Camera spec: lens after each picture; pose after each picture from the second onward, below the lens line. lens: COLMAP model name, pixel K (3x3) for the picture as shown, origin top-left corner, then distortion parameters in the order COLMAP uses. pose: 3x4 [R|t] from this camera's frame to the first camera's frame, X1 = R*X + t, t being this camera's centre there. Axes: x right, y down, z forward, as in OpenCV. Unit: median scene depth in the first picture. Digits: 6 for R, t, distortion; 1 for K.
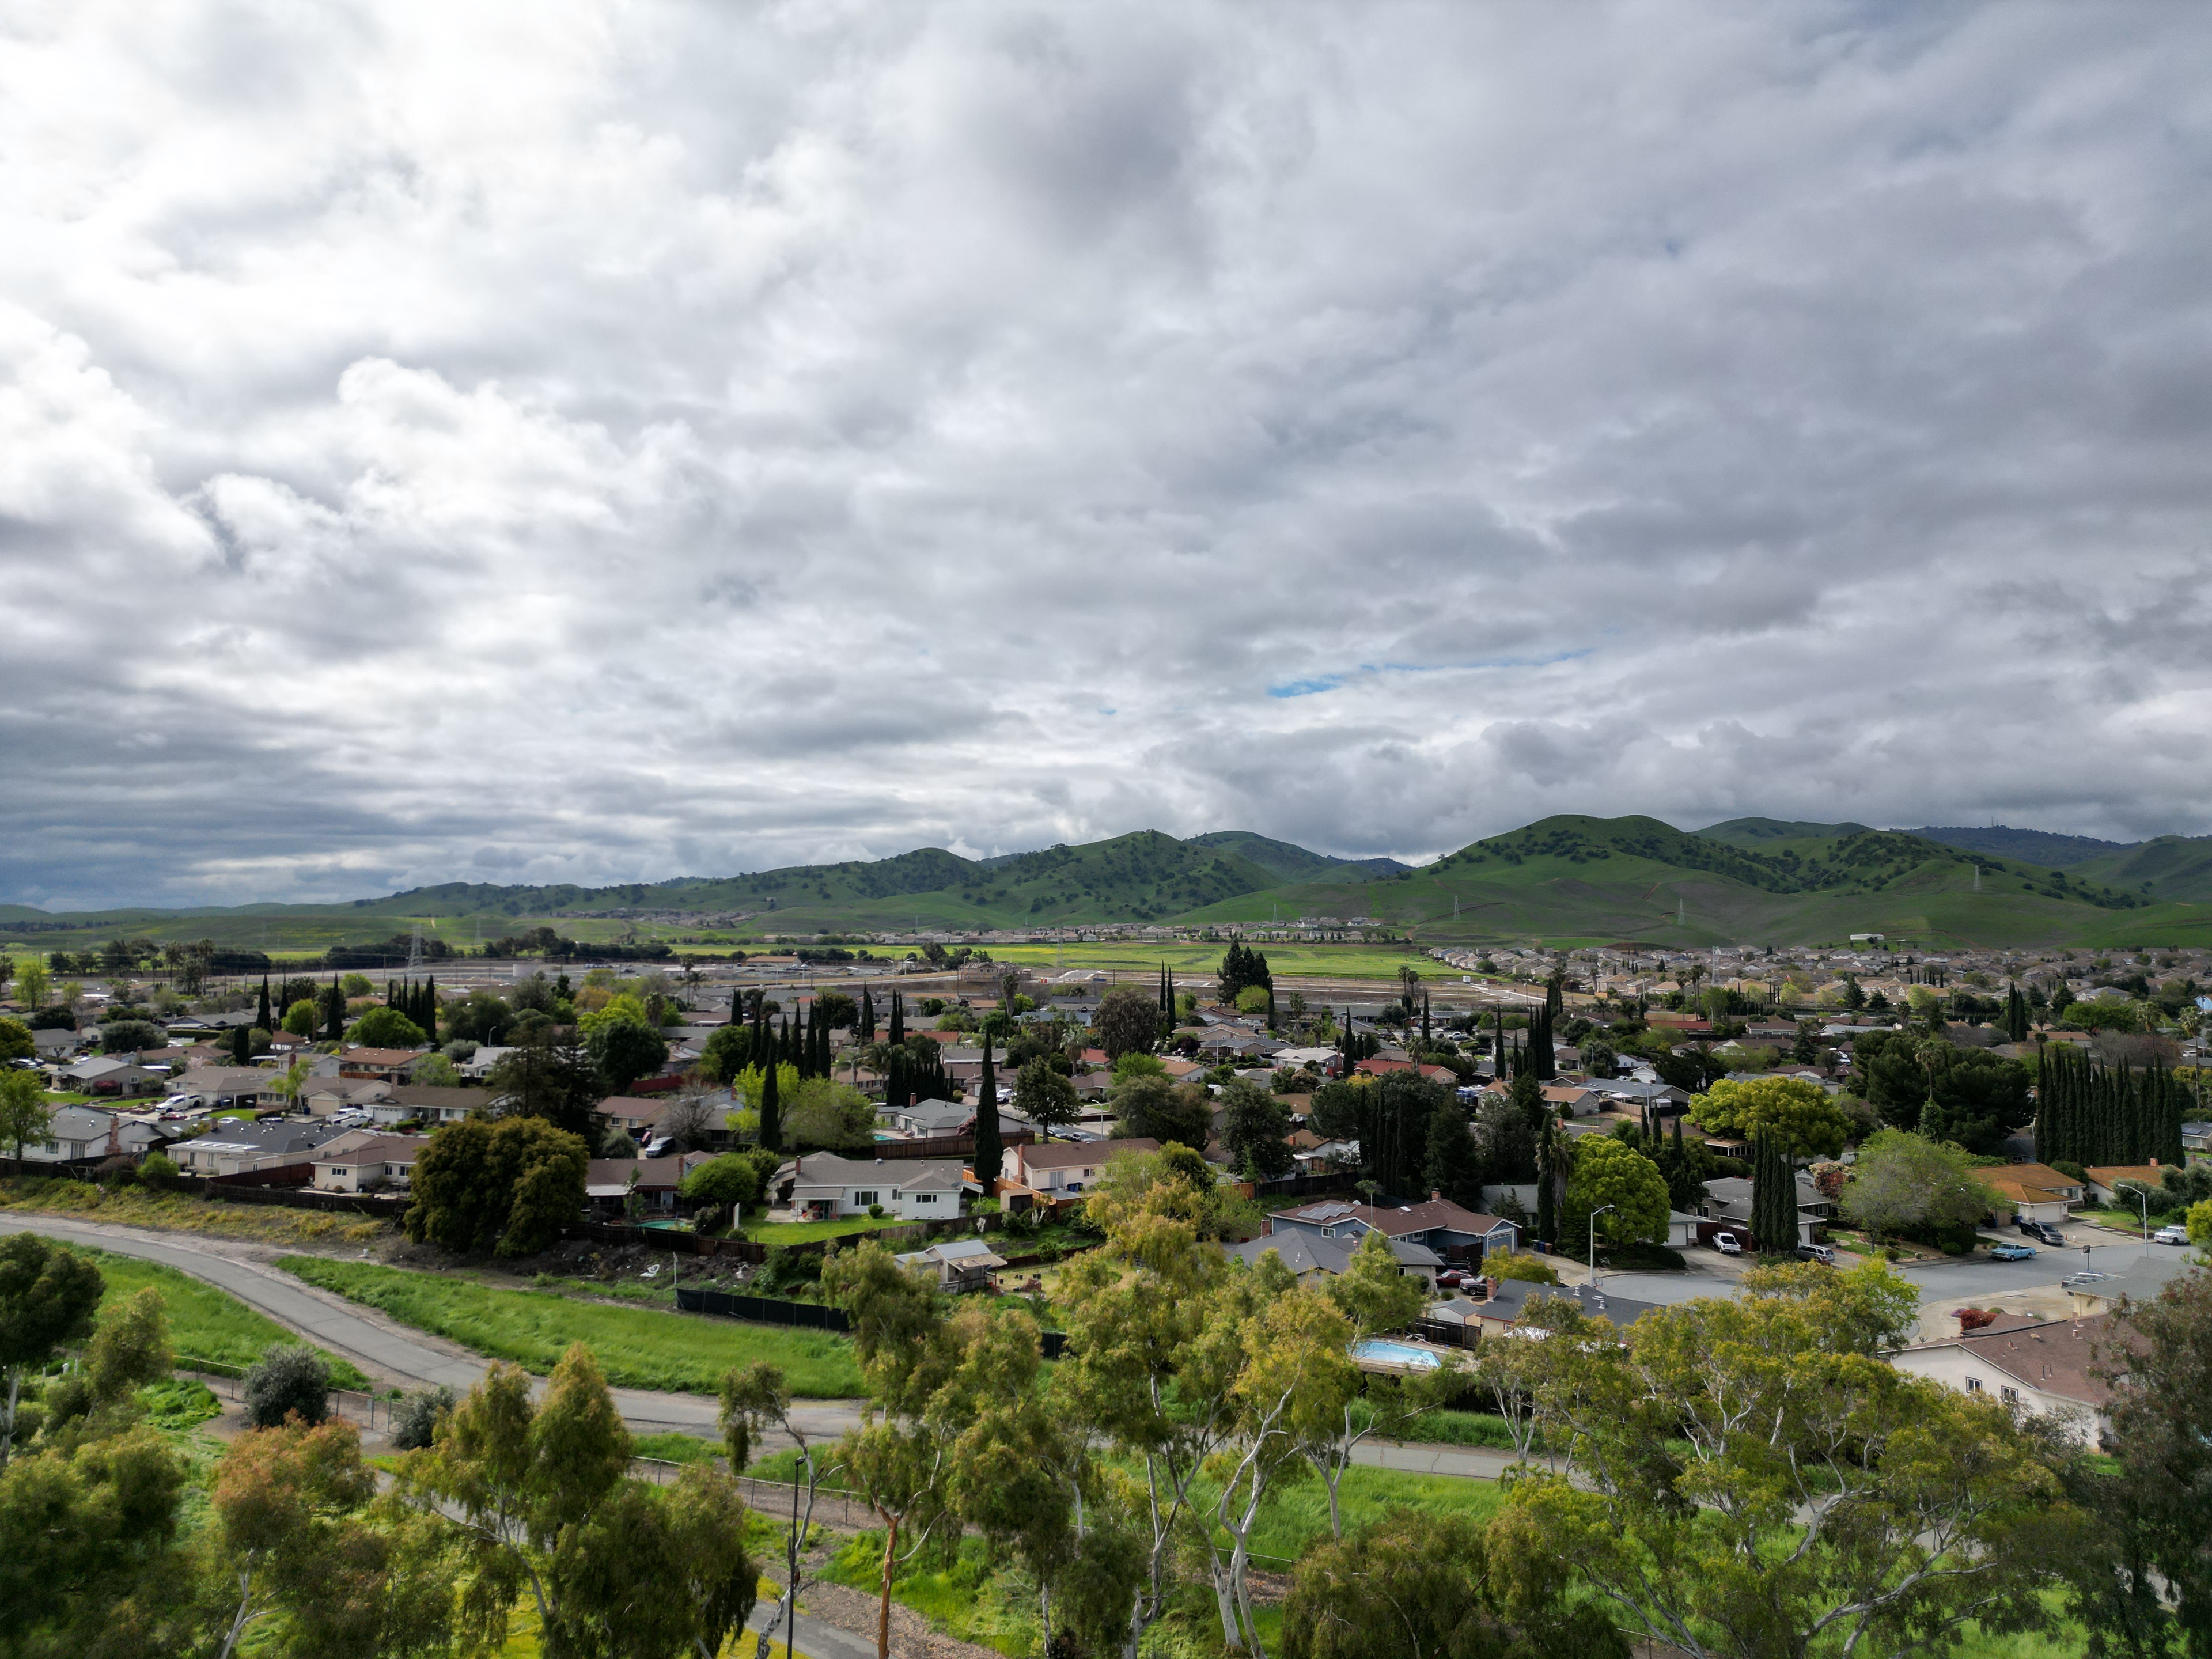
lens RADIAL K [[1534.5, 0, 1101.4], [0, 1534.5, 831.7], [0, 0, 1]] dist [0.076134, -0.063158]
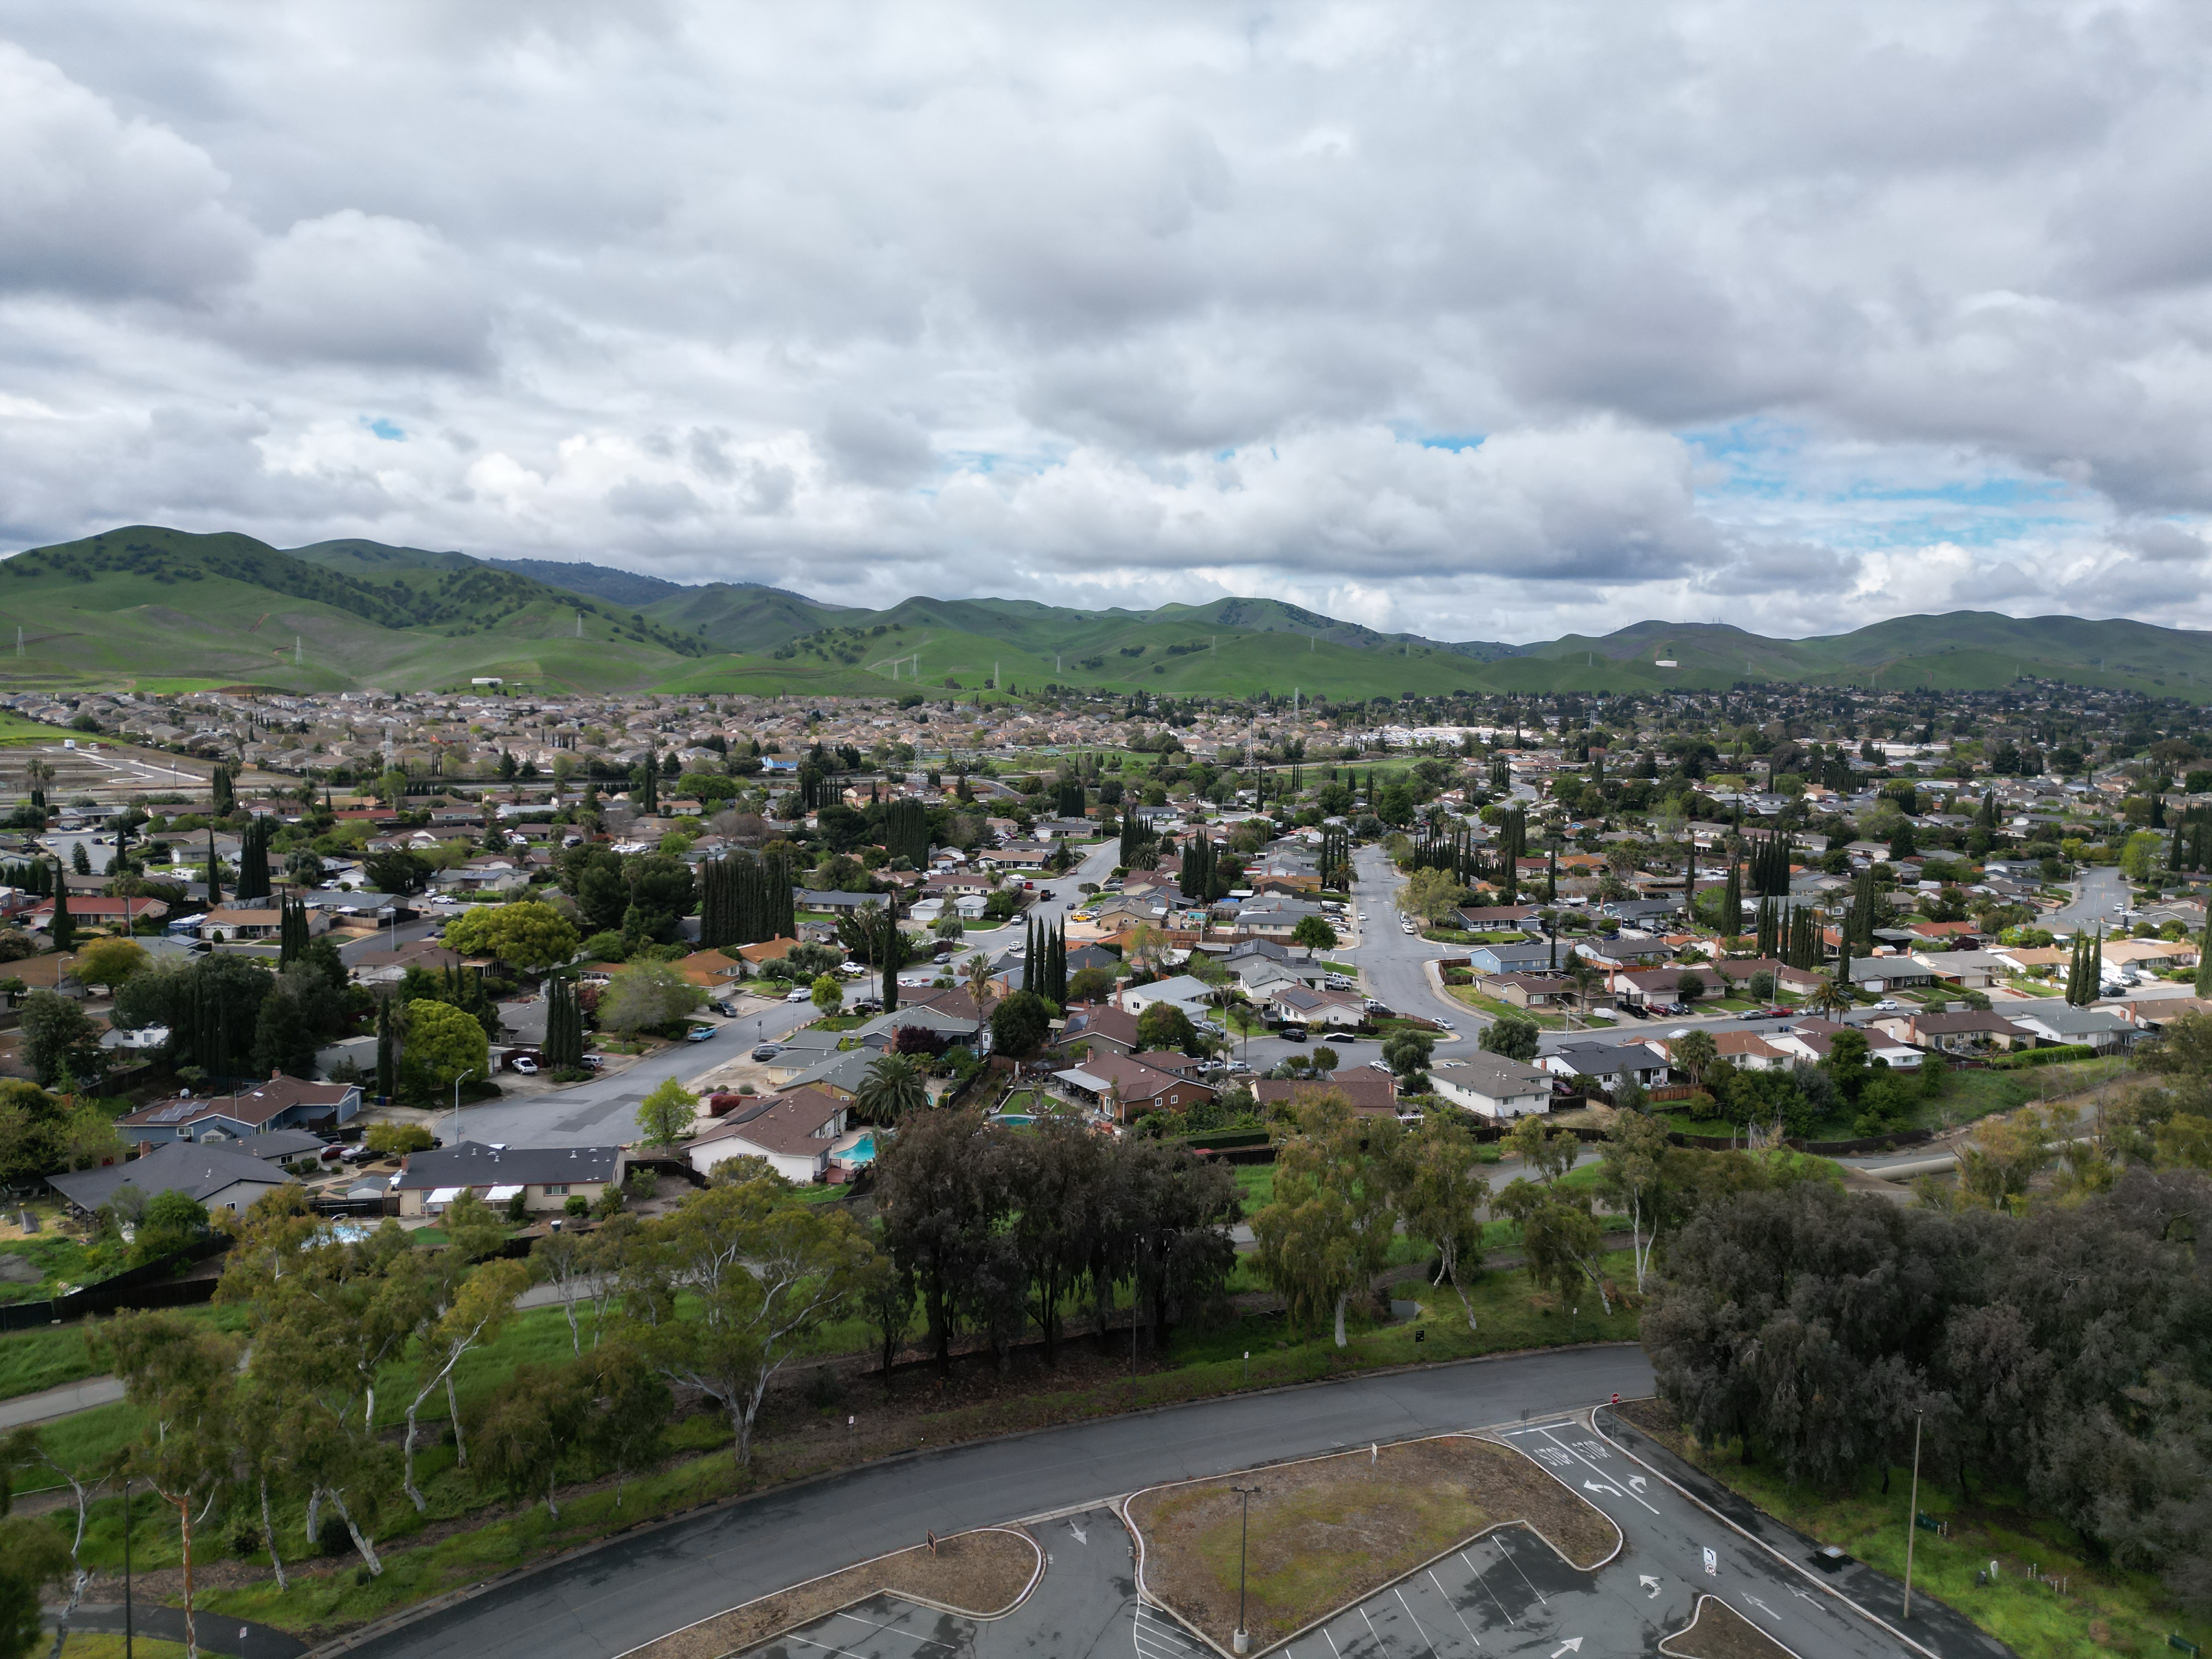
lens RADIAL K [[1534.5, 0, 1106.1], [0, 1534.5, 827.3], [0, 0, 1]] dist [0.076134, -0.063158]
pose [[0.662987, -0.065863, 0.745728, -0.076409], [-0.065977, 0.987106, 0.145838, -0.050984], [-0.745718, -0.145890, 0.650093, -0.053258]]
